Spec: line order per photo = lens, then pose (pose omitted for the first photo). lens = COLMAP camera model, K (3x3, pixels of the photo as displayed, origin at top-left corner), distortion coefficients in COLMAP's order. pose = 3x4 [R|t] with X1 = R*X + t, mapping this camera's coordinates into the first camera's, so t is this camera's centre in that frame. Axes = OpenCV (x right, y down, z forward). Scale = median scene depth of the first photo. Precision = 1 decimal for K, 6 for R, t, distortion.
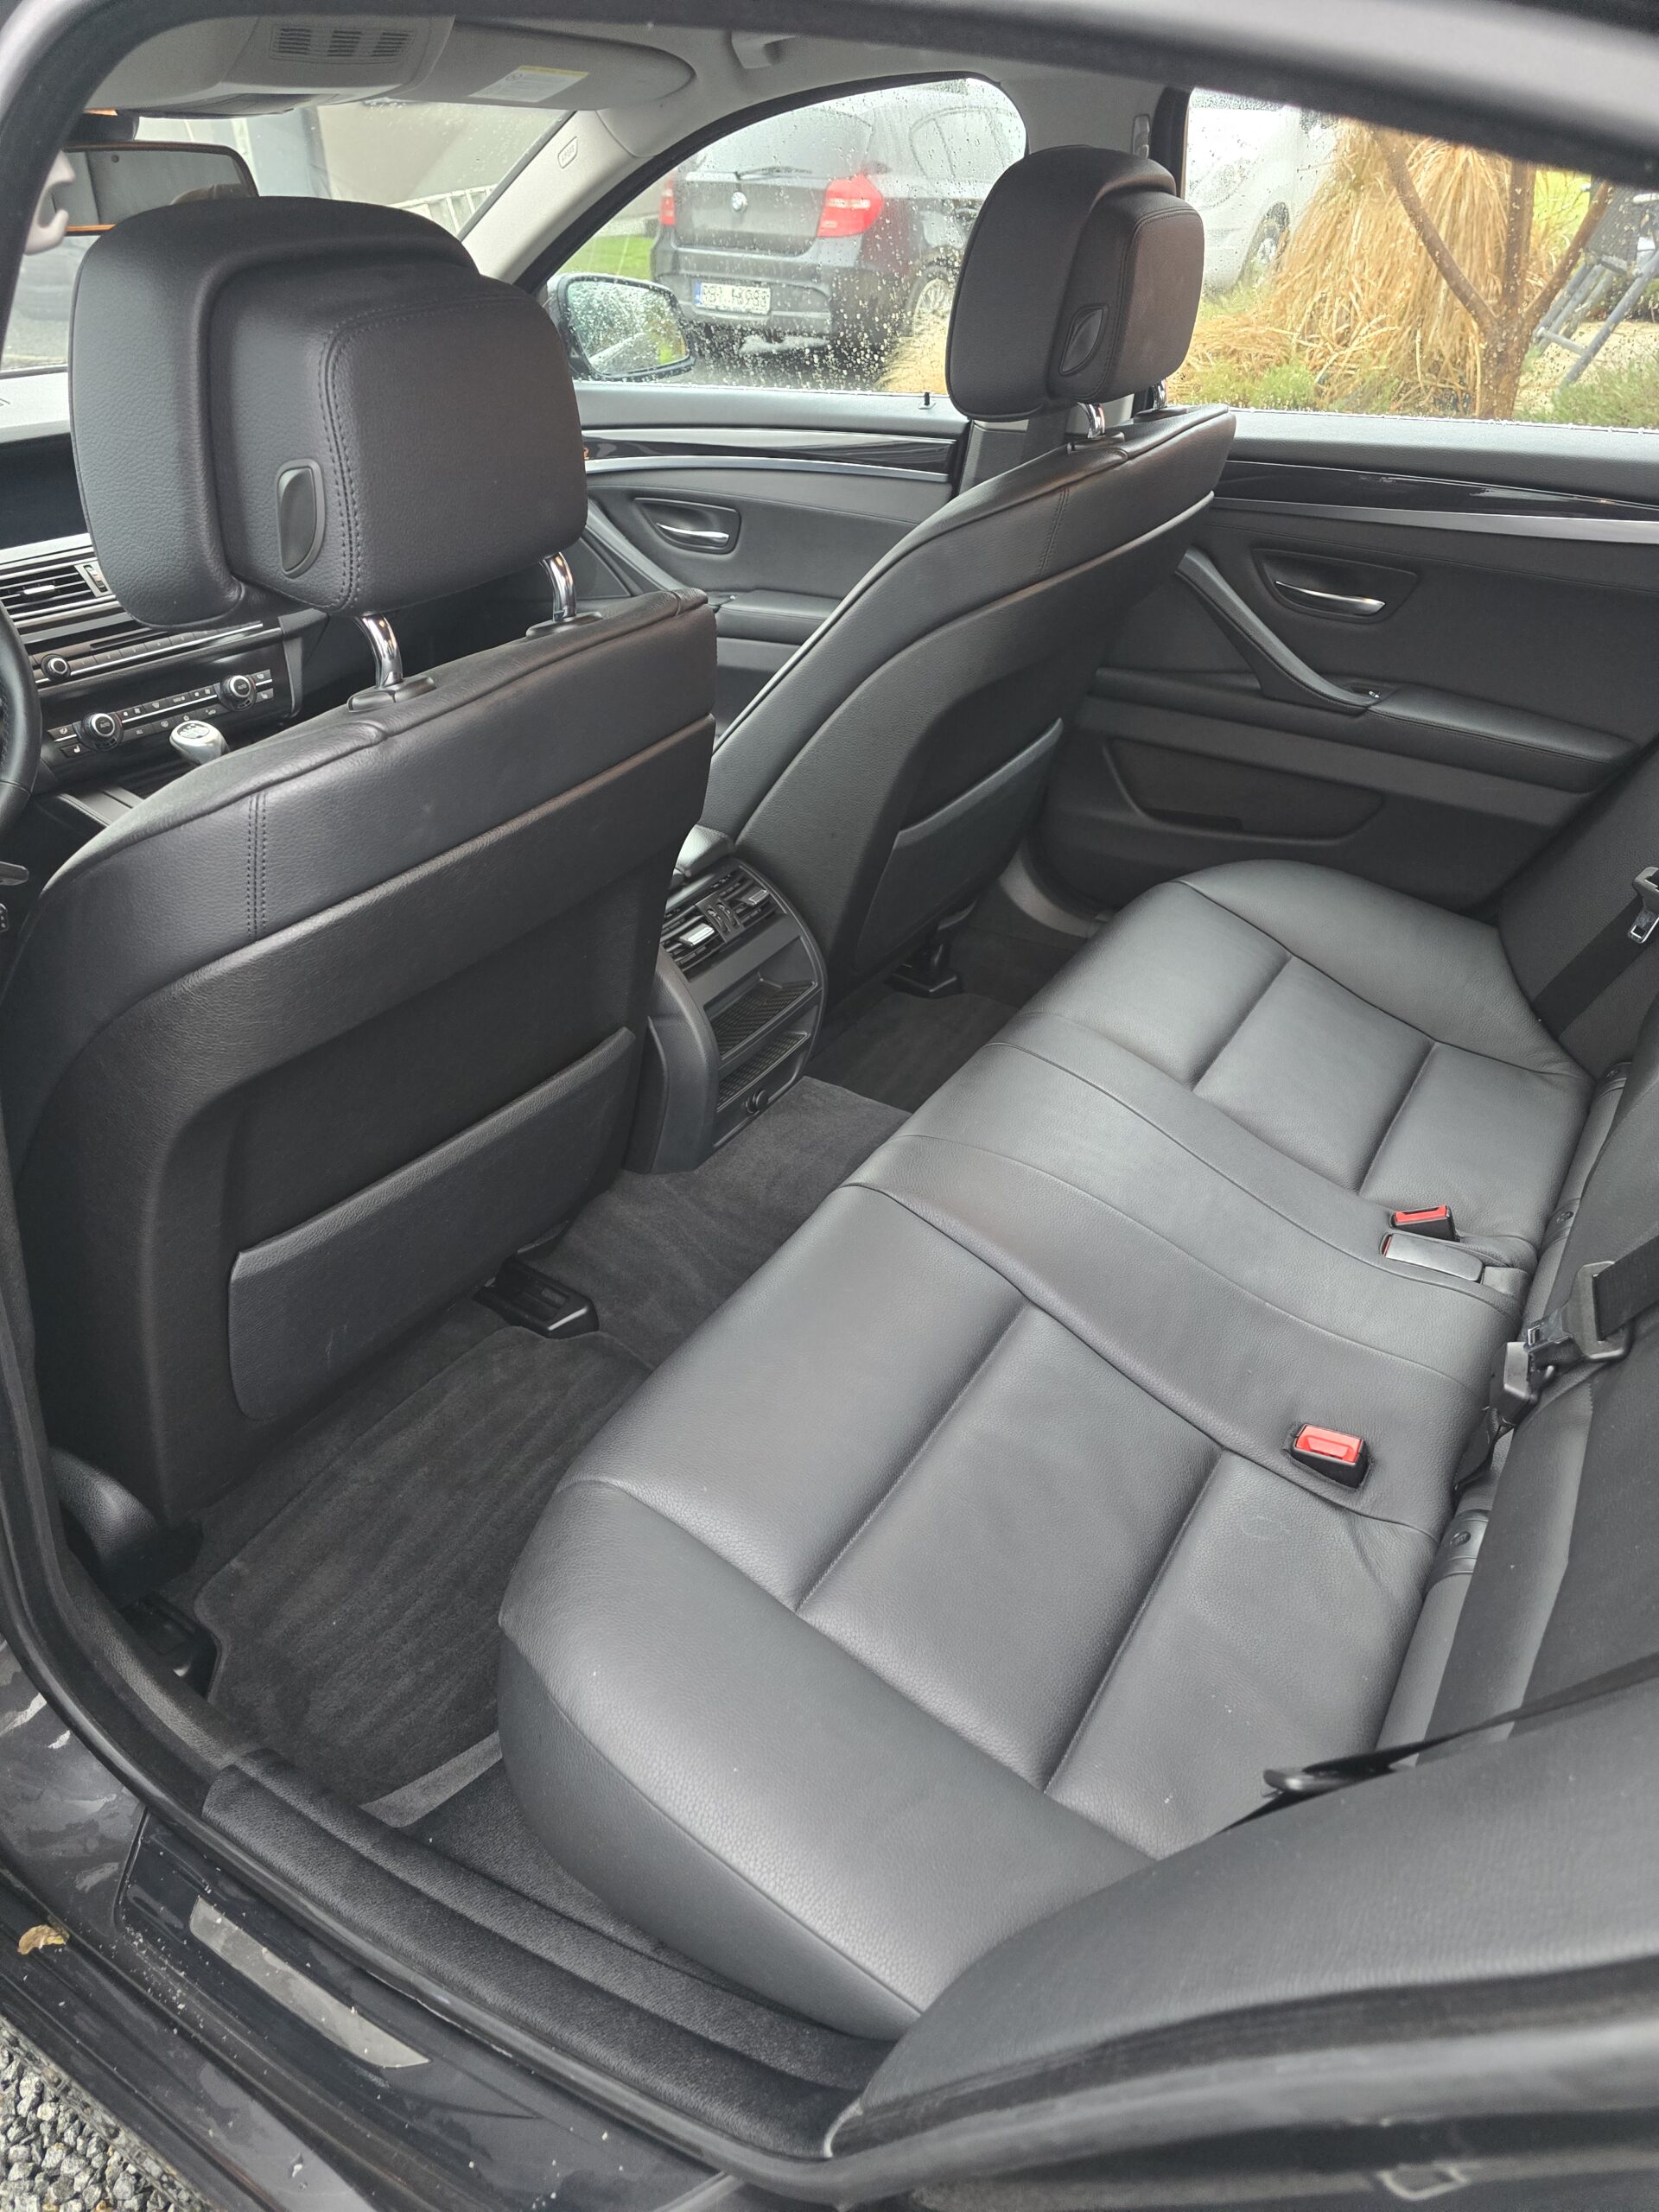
lens RADIAL K [[1498.4, 0, 829.5], [0, 1498.4, 1106.0], [0, 0, 1]] dist [0.054006, -0.053573]
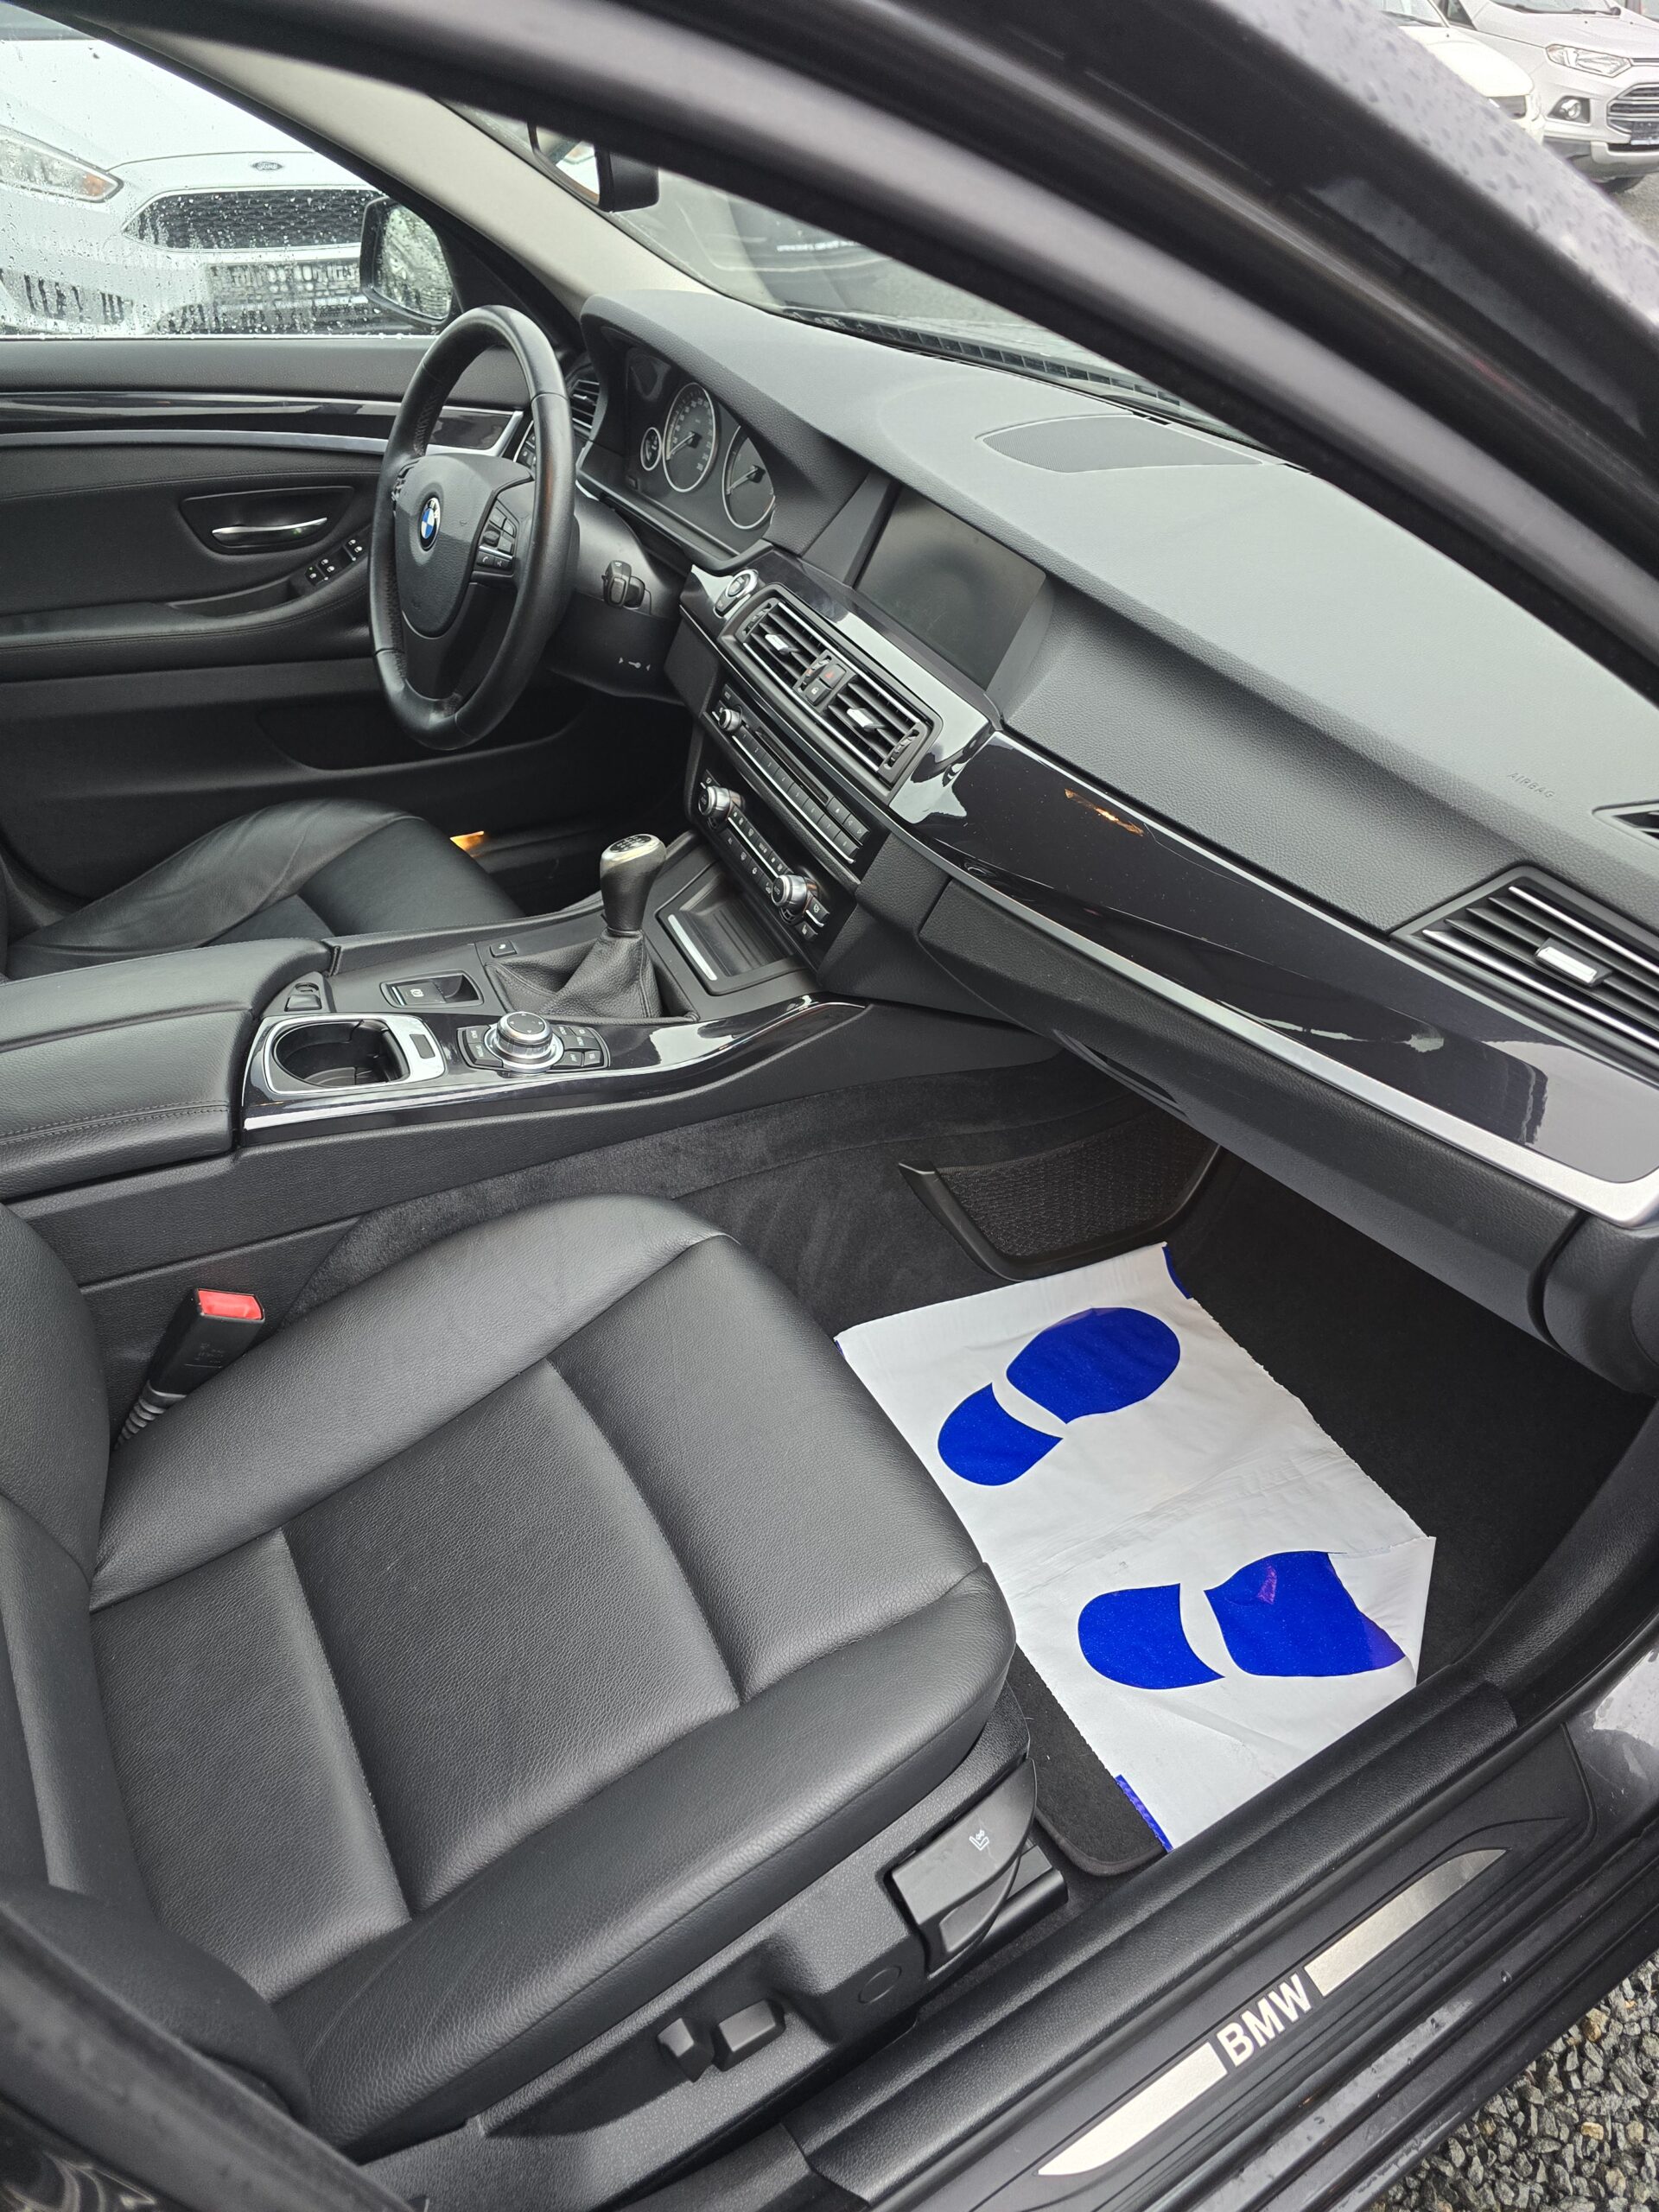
lens RADIAL K [[1465.6, 0, 835.3], [0, 1465.6, 1102.6], [0, 0, 1]] dist [0.046683, -0.026105]
pose [[-0.453158, 0.521653, -0.722860, 0.131264], [-0.534379, 0.490080, 0.688666, -0.744592], [0.713504, 0.698355, 0.056677, 1.121043]]
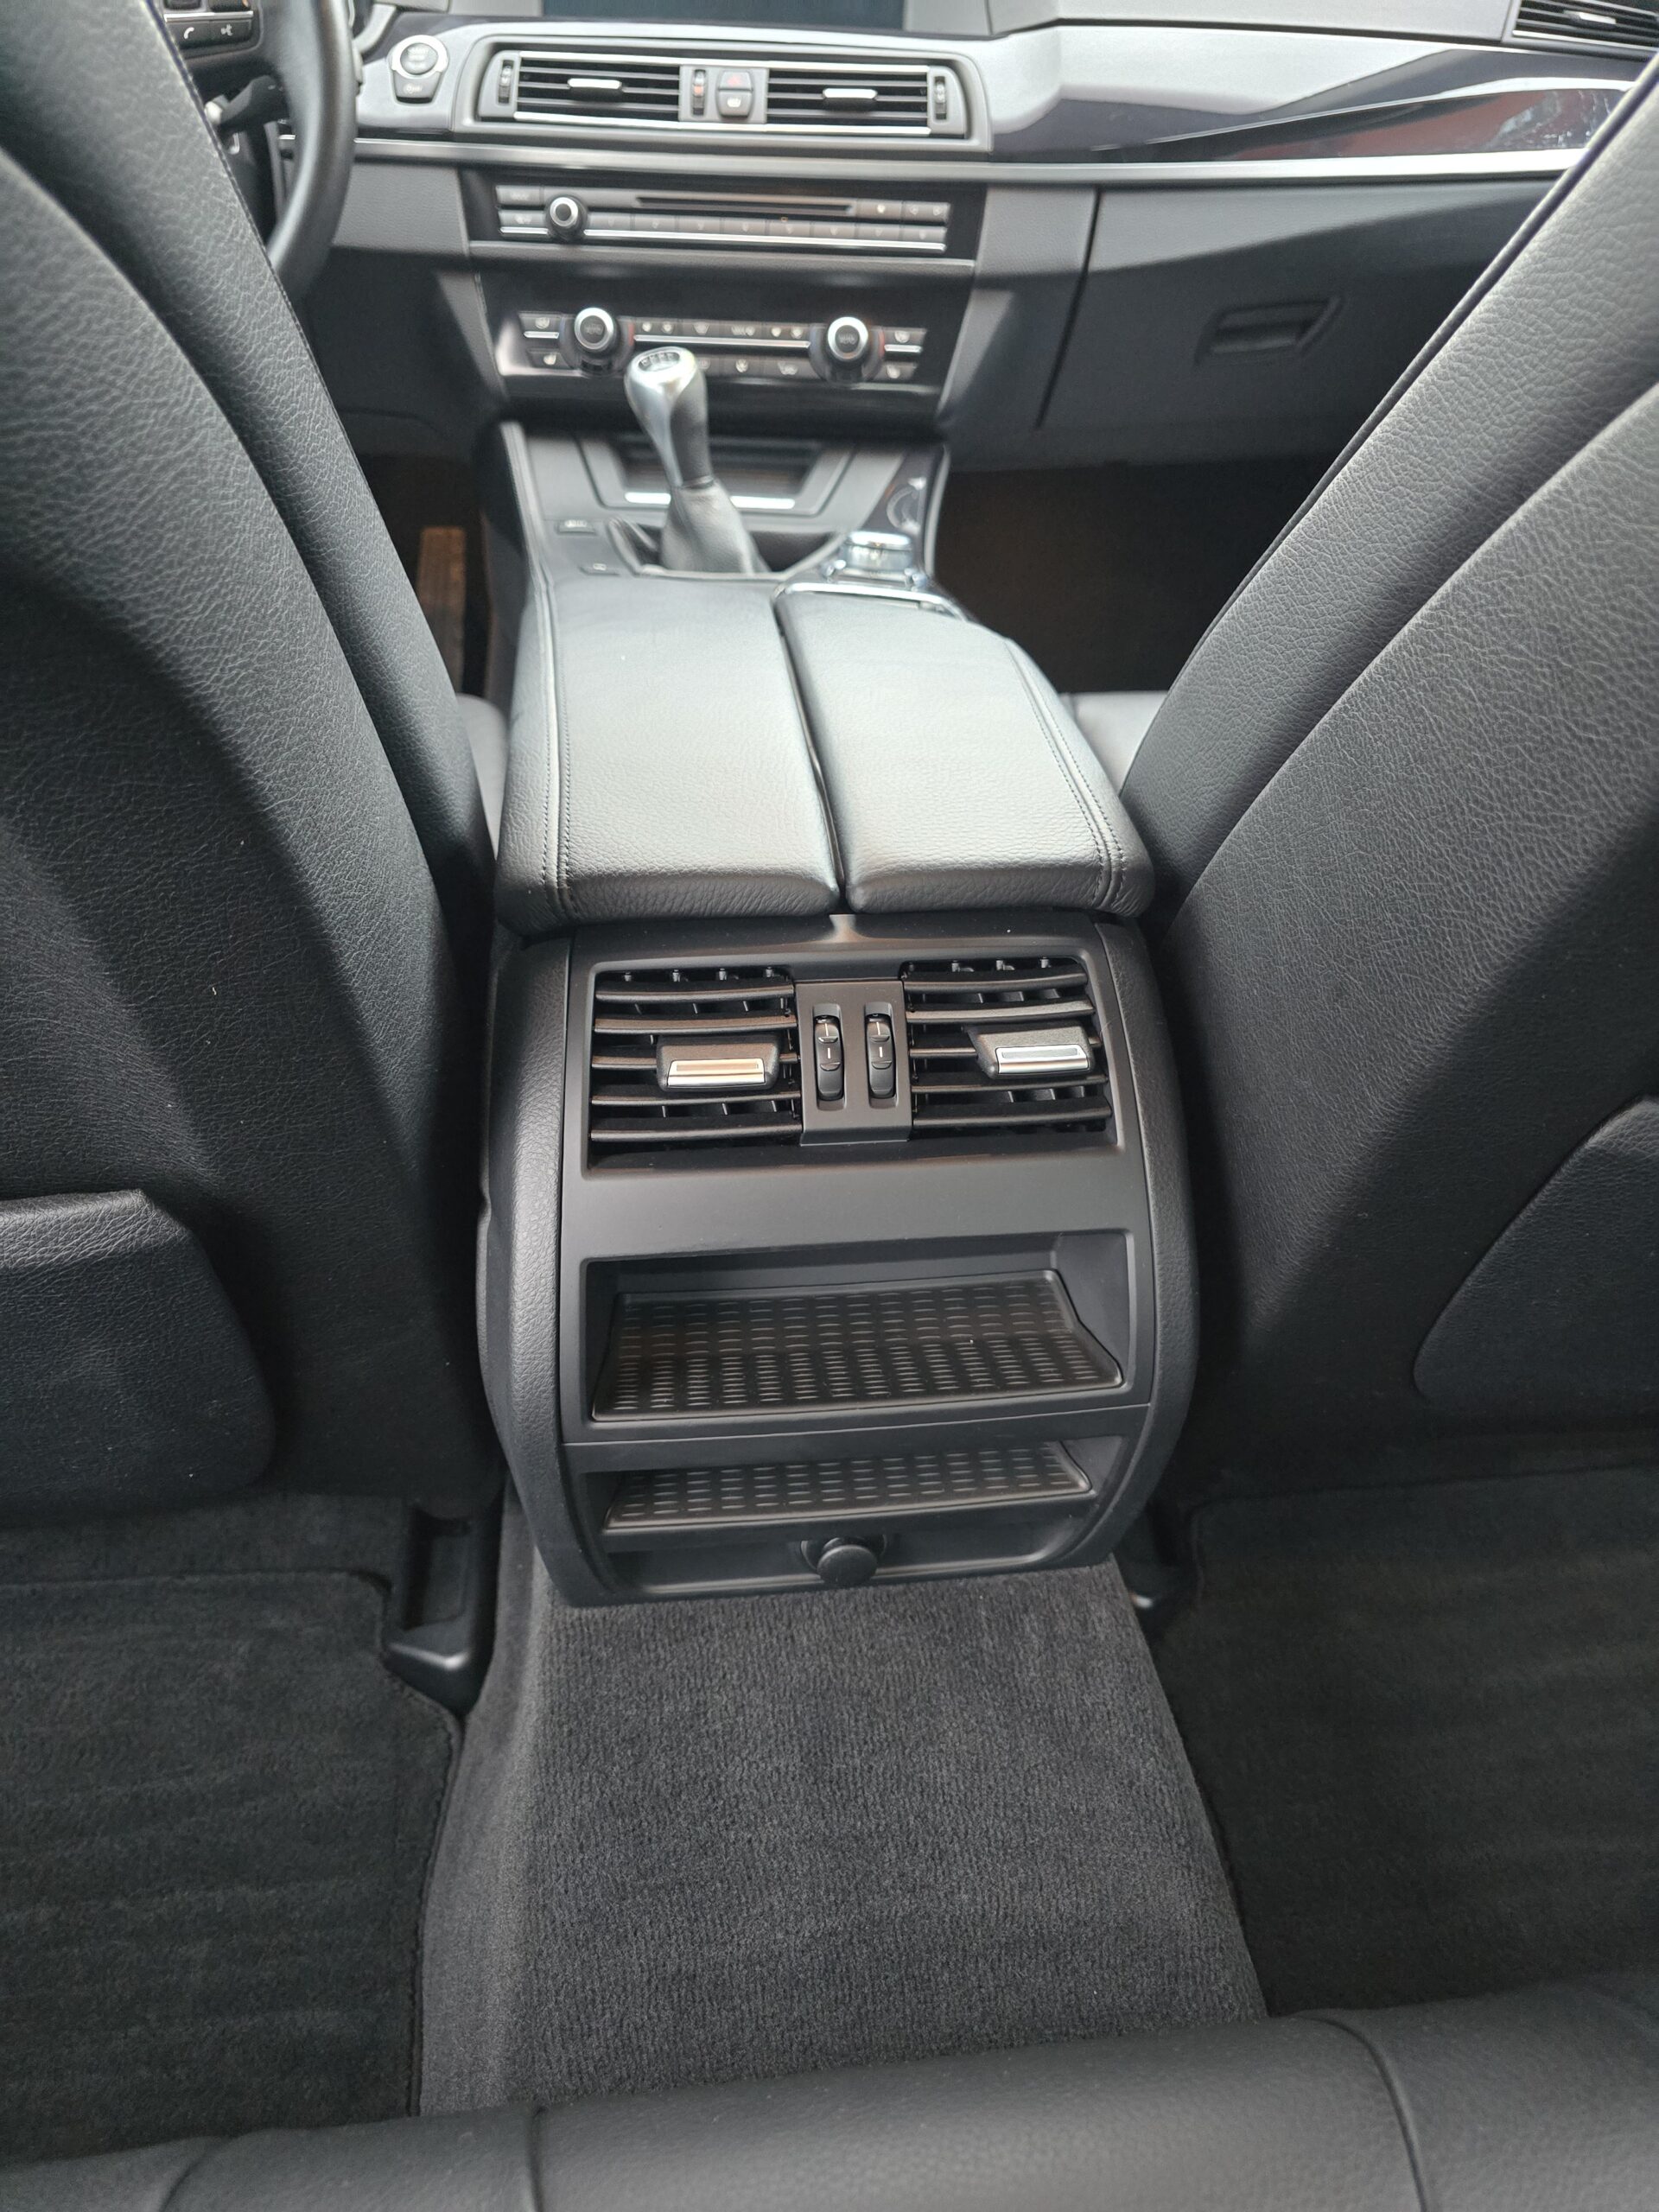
lens RADIAL K [[1523.7, 0, 850.2], [0, 1523.7, 1113.5], [0, 0, 1]] dist [-0.005841, -0.002617]
pose [[0.617721, 0.484663, -0.619292, 0.115862], [-0.463125, 0.860660, 0.211610, -0.158144], [0.635560, 0.156093, 0.756108, 0.655710]]
